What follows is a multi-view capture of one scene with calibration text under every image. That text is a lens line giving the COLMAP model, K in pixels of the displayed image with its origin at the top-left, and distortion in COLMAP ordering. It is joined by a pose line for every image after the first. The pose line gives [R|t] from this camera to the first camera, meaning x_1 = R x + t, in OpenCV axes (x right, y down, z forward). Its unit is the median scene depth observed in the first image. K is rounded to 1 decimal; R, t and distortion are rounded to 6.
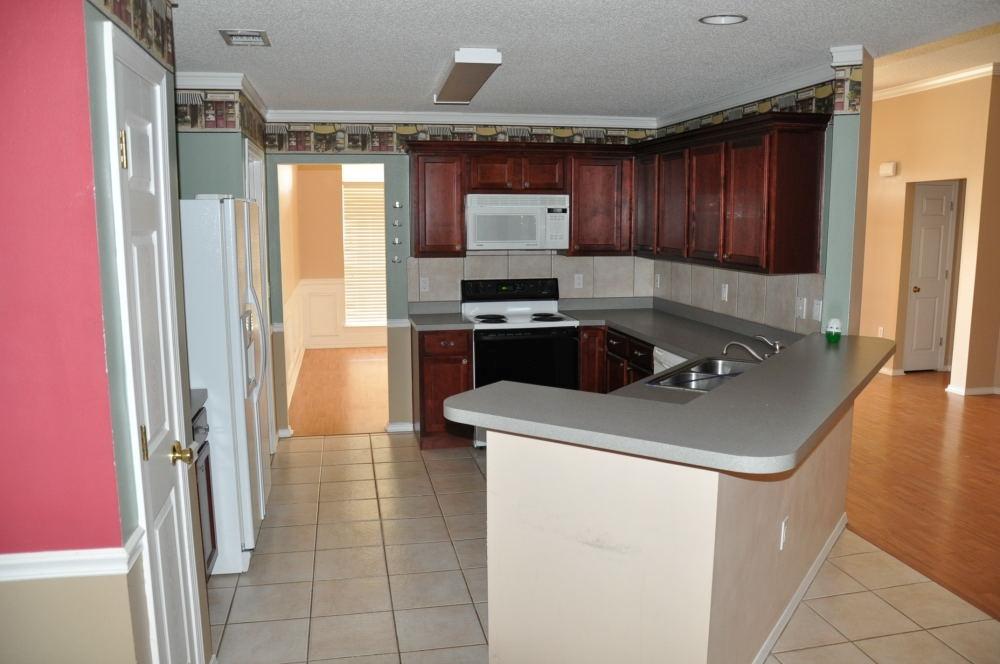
lens RADIAL K [[775.7, 0, 499.0], [0, 775.7, 337.4], [0, 0, 1]] dist [-0.160297, 0.135921]
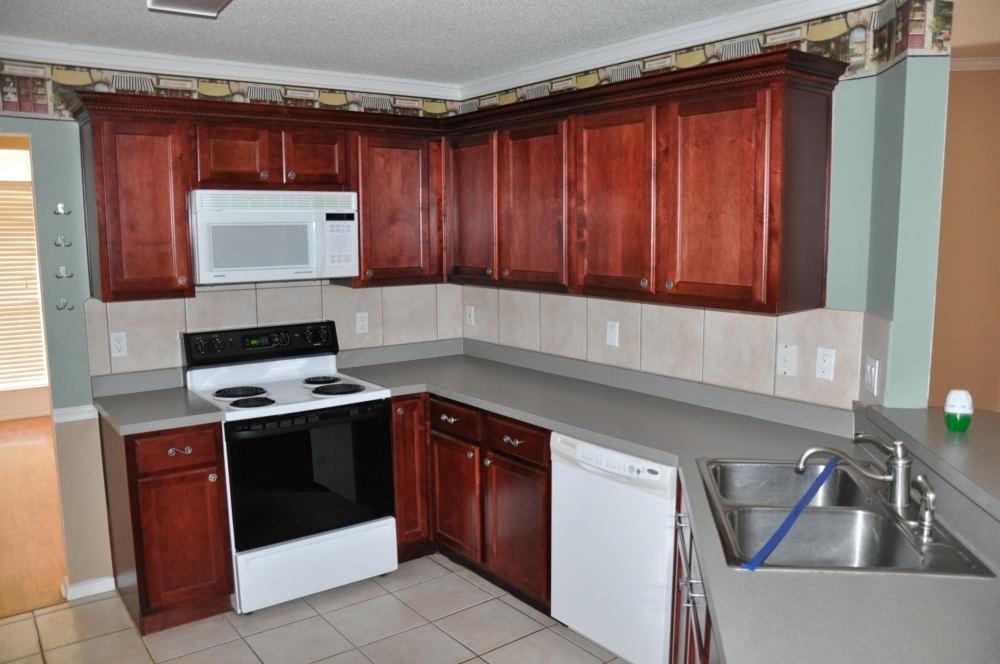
lens RADIAL K [[775.7, 0, 499.0], [0, 775.7, 337.4], [0, 0, 1]] dist [-0.160297, 0.135921]
pose [[0.902680, -0.062718, 0.425718, -0.081251], [0.069244, 0.997600, 0.000147, -0.056164], [-0.424705, 0.029346, 0.904856, 0.374778]]
